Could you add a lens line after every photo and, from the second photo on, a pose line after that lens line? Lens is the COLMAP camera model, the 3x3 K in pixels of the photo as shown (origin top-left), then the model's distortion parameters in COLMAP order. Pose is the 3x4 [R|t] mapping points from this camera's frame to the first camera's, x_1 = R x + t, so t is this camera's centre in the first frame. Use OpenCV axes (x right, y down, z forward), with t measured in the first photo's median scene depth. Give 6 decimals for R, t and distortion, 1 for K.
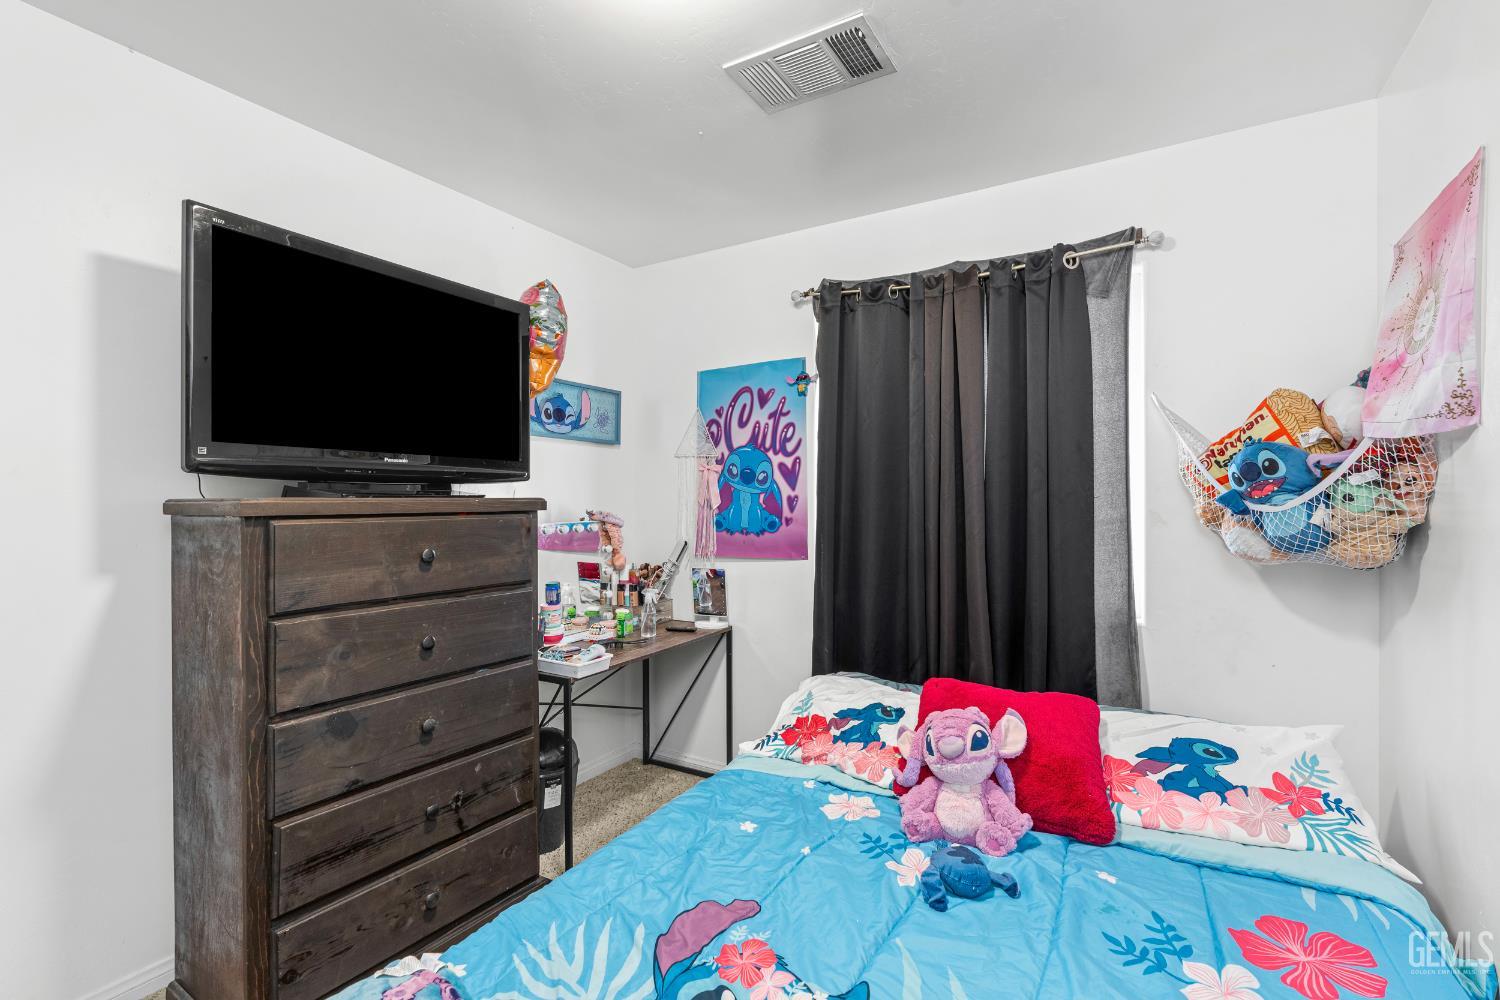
lens RADIAL K [[671.9, 0, 754.8], [0, 671.9, 497.4], [0, 0, 1]] dist [-0.011993, 0.004455]
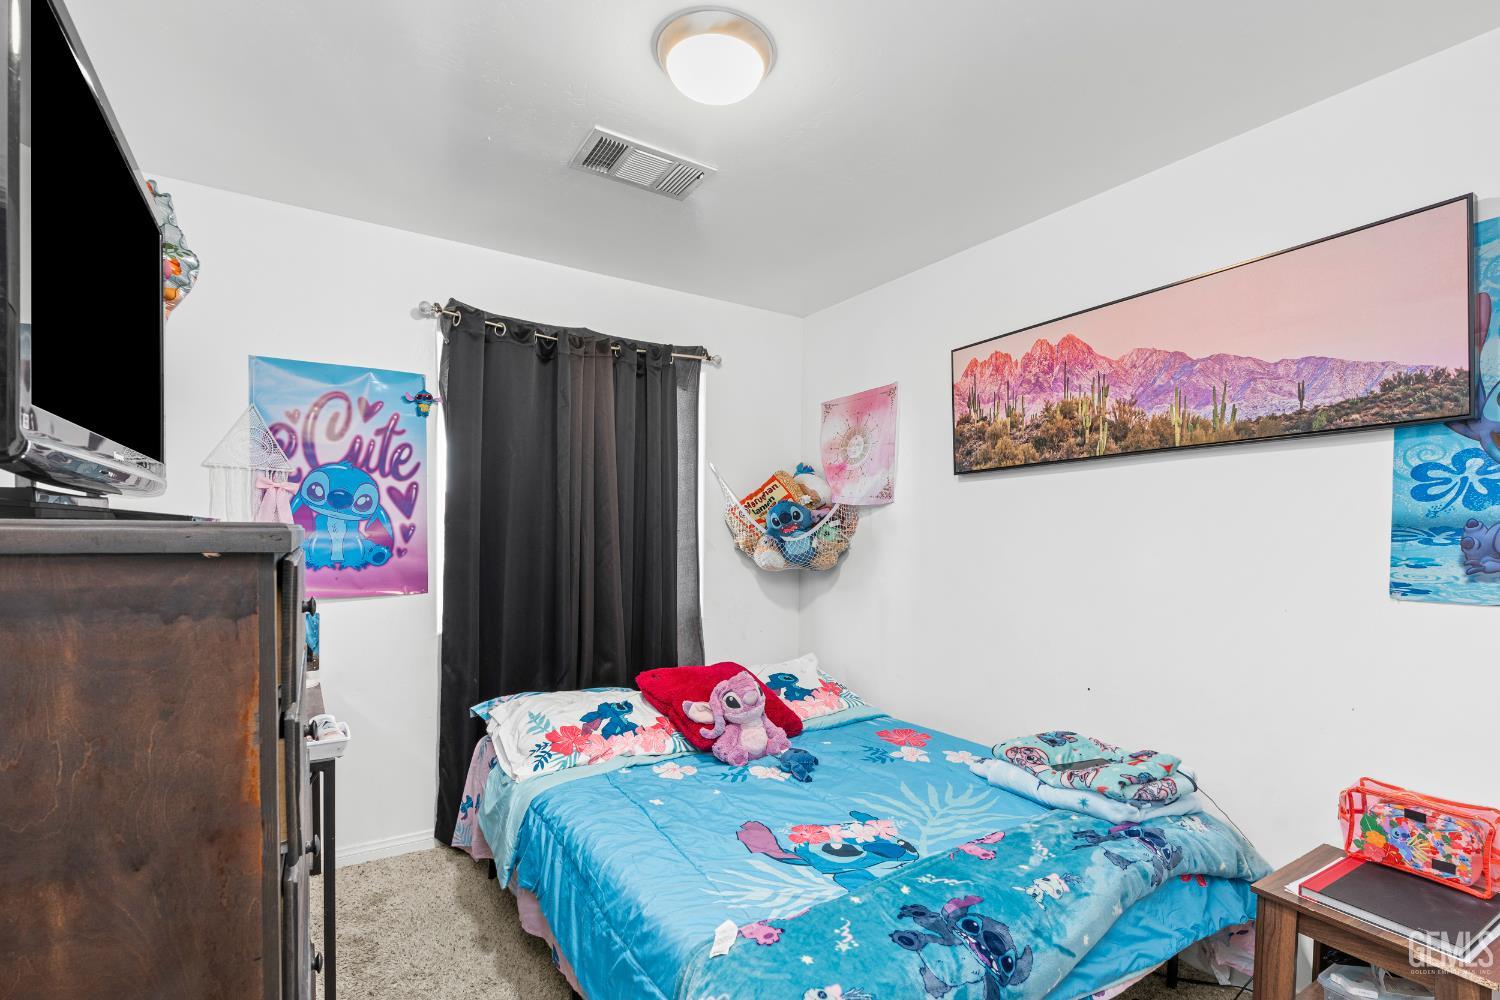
lens RADIAL K [[671.9, 0, 781.2], [0, 671.9, 548.4], [0, 0, 1]] dist [-0.011993, 0.004455]
pose [[0.439964, -0.013869, 0.897908, -0.650972], [-0.017733, 0.999552, 0.024128, -0.000865], [-0.897840, -0.026537, 0.439521, 0.180475]]
